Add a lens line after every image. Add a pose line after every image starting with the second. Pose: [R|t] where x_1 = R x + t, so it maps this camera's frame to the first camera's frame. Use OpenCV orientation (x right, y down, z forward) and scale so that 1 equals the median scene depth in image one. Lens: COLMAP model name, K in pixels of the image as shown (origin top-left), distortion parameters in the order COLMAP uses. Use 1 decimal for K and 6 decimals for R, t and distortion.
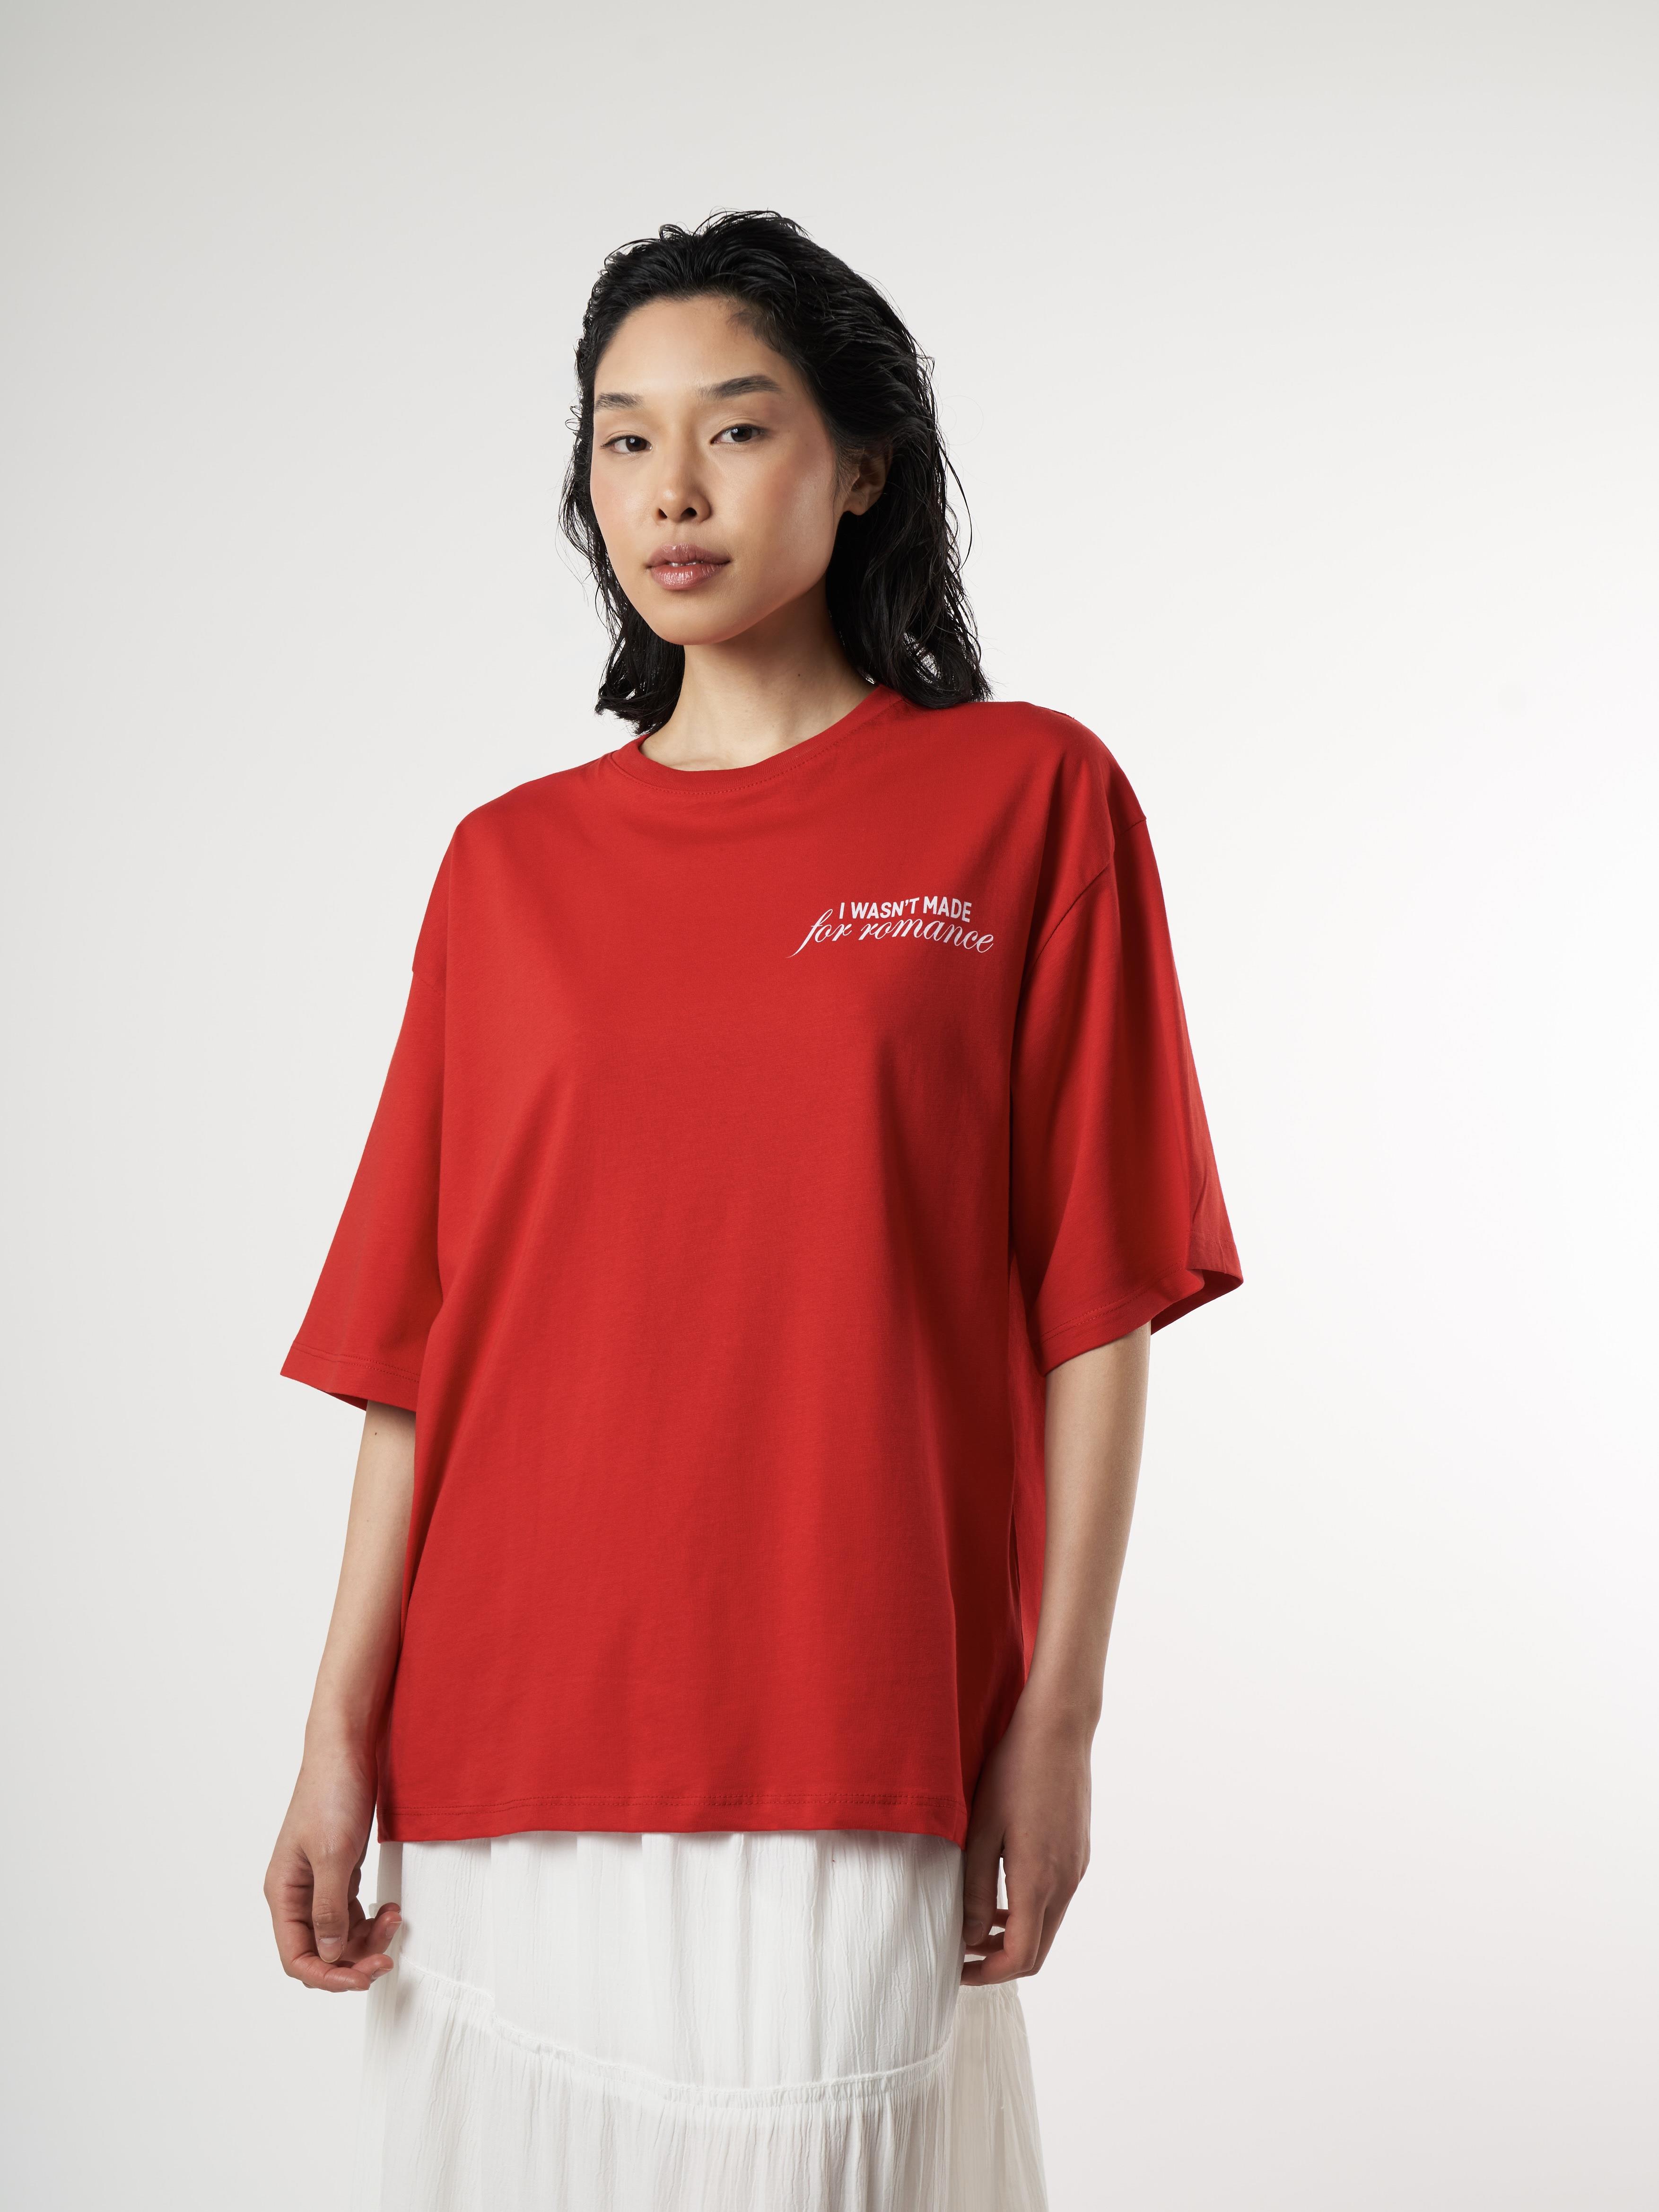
lens RADIAL K [[3416.9, 0, 829.5], [0, 3416.9, 1106.0], [0, 0, 1]] dist [0.016079, 0.026913]
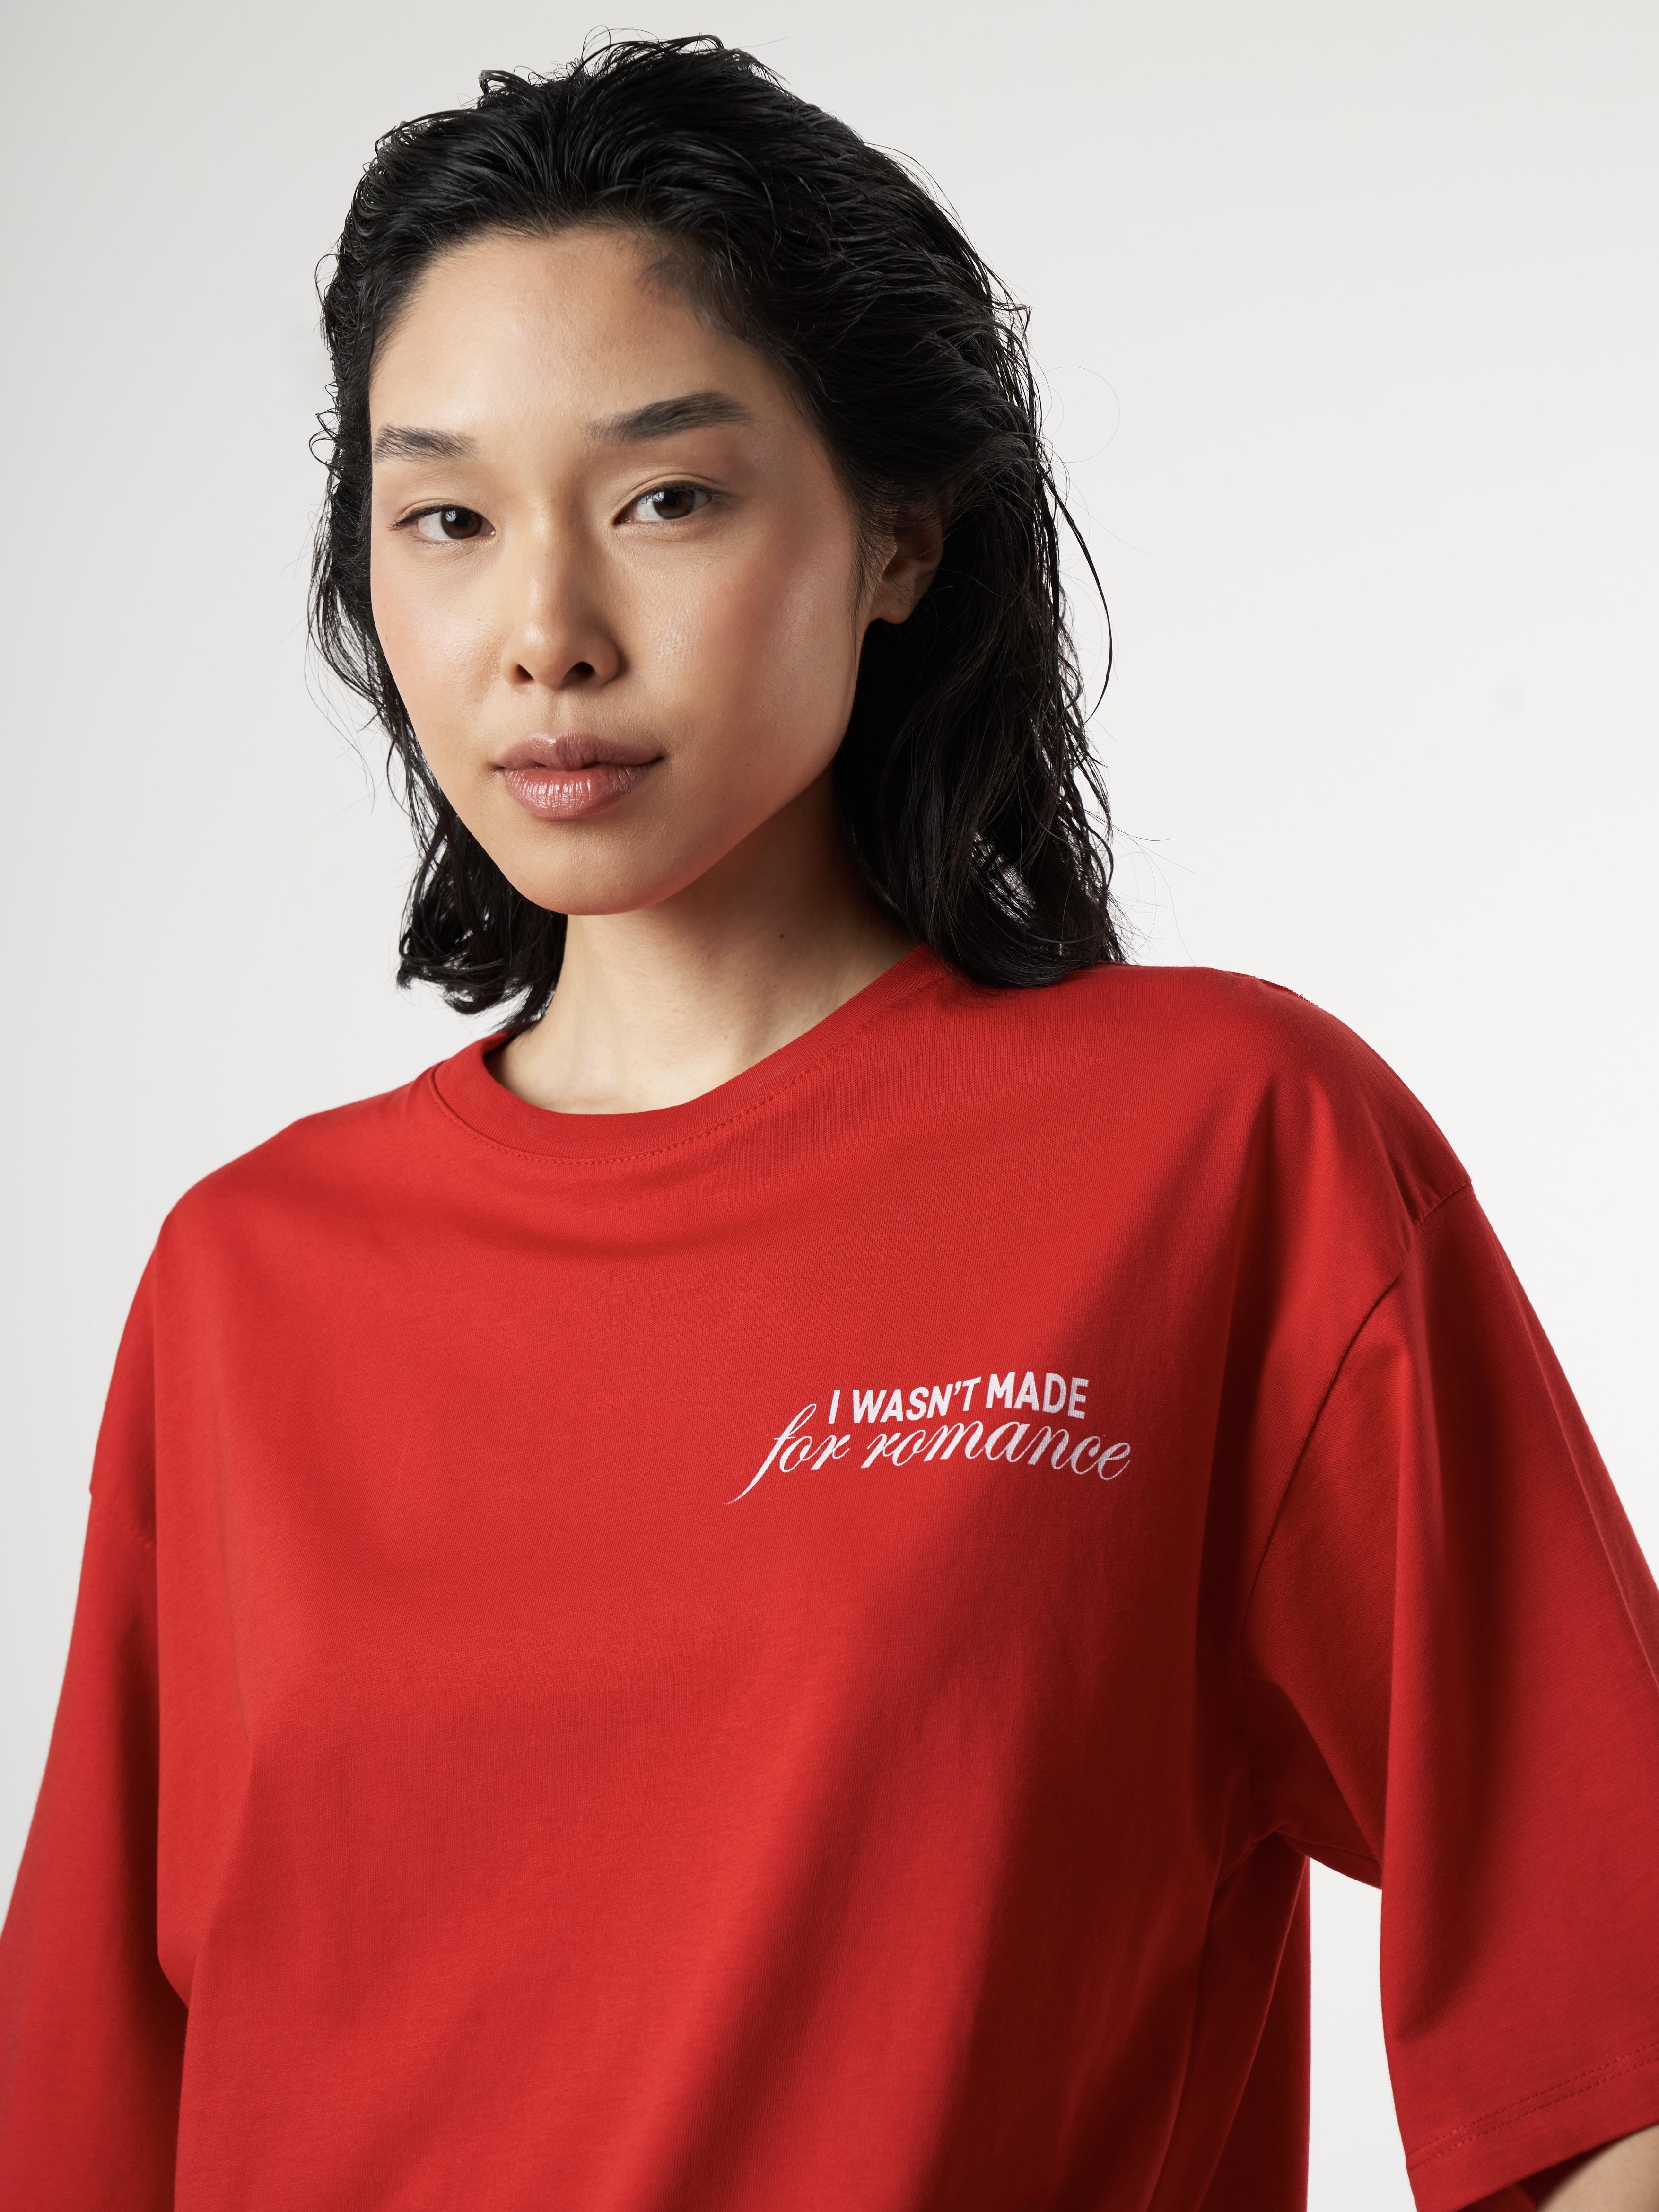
lens RADIAL K [[4227.5, 0, 829.5], [0, 4227.5, 1106.0], [0, 0, 1]] dist [0.064995, 0.255084]
pose [[0.997298, -0.051059, 0.052812, -0.039789], [0.047140, 0.996220, 0.072960, -0.150647], [-0.056338, -0.070273, 0.995936, 0.369417]]
